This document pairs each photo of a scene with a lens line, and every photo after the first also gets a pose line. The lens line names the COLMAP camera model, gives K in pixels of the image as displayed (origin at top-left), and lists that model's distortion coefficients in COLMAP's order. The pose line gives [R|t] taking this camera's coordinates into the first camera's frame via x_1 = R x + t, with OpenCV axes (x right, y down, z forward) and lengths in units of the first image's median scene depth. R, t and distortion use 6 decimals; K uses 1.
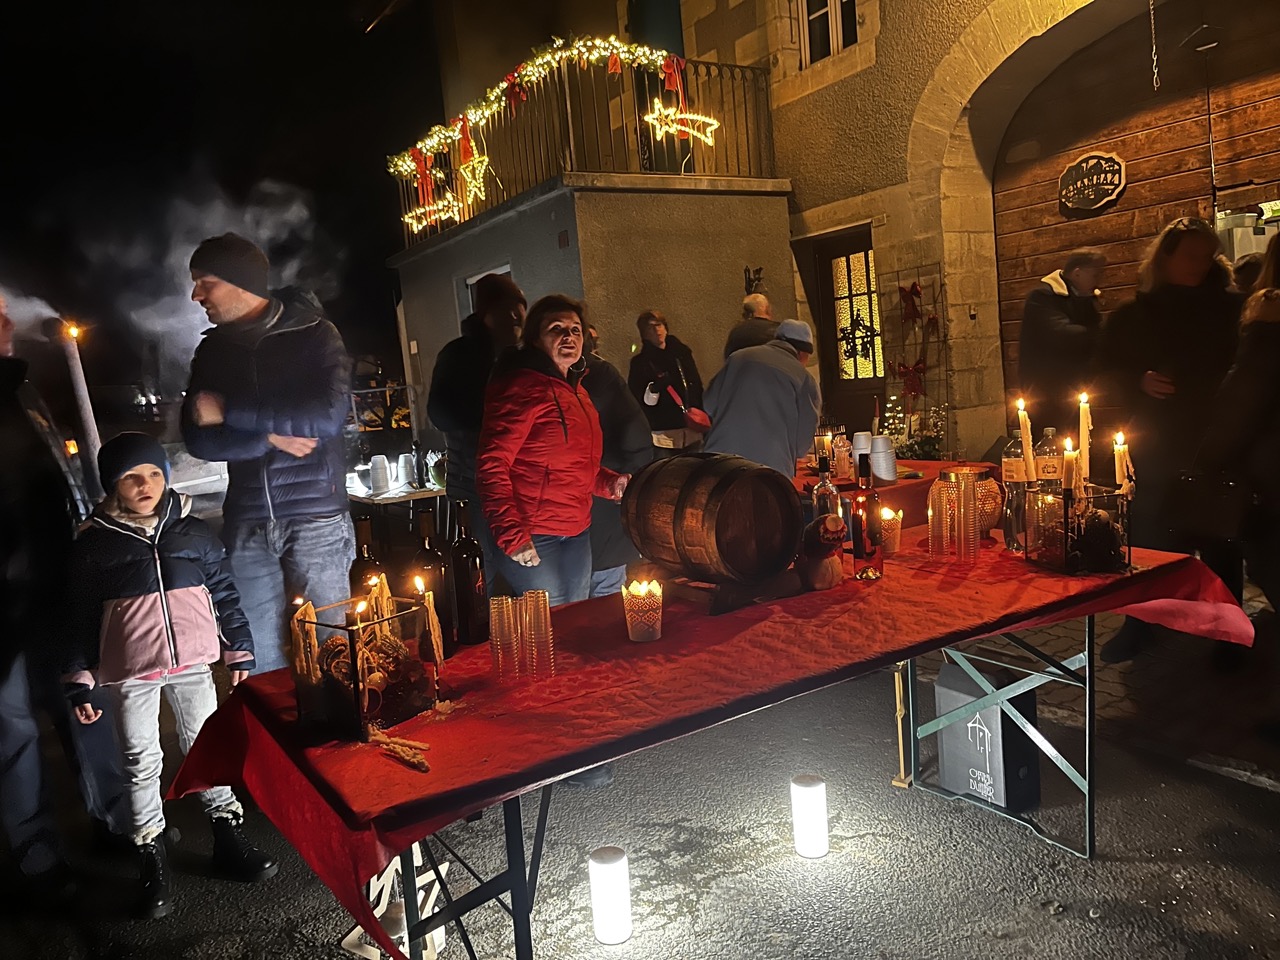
lens RADIAL K [[964.6, 0, 640.2], [0, 964.6, 482.3], [0, 0, 1]] dist [-0.009446, -0.006412]
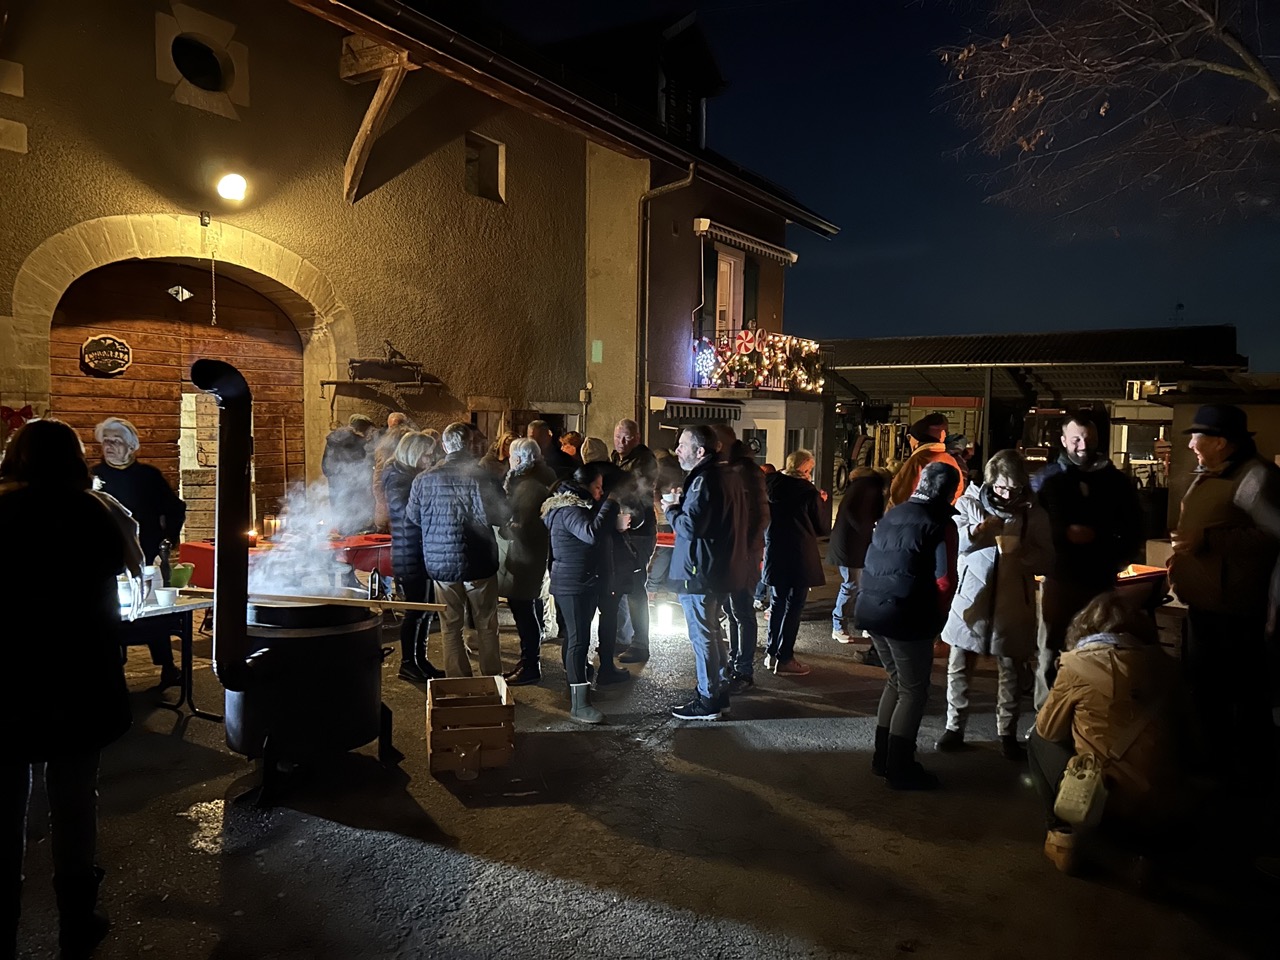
lens RADIAL K [[971.7, 0, 640.4], [0, 971.7, 479.2], [0, 0, 1]] dist [-0.000803, -0.000305]
pose [[-0.450403, 0.042429, 0.891817, -1.208276], [0.135607, 0.990532, 0.021362, -0.050864], [-0.882467, 0.130558, -0.451892, 0.998135]]
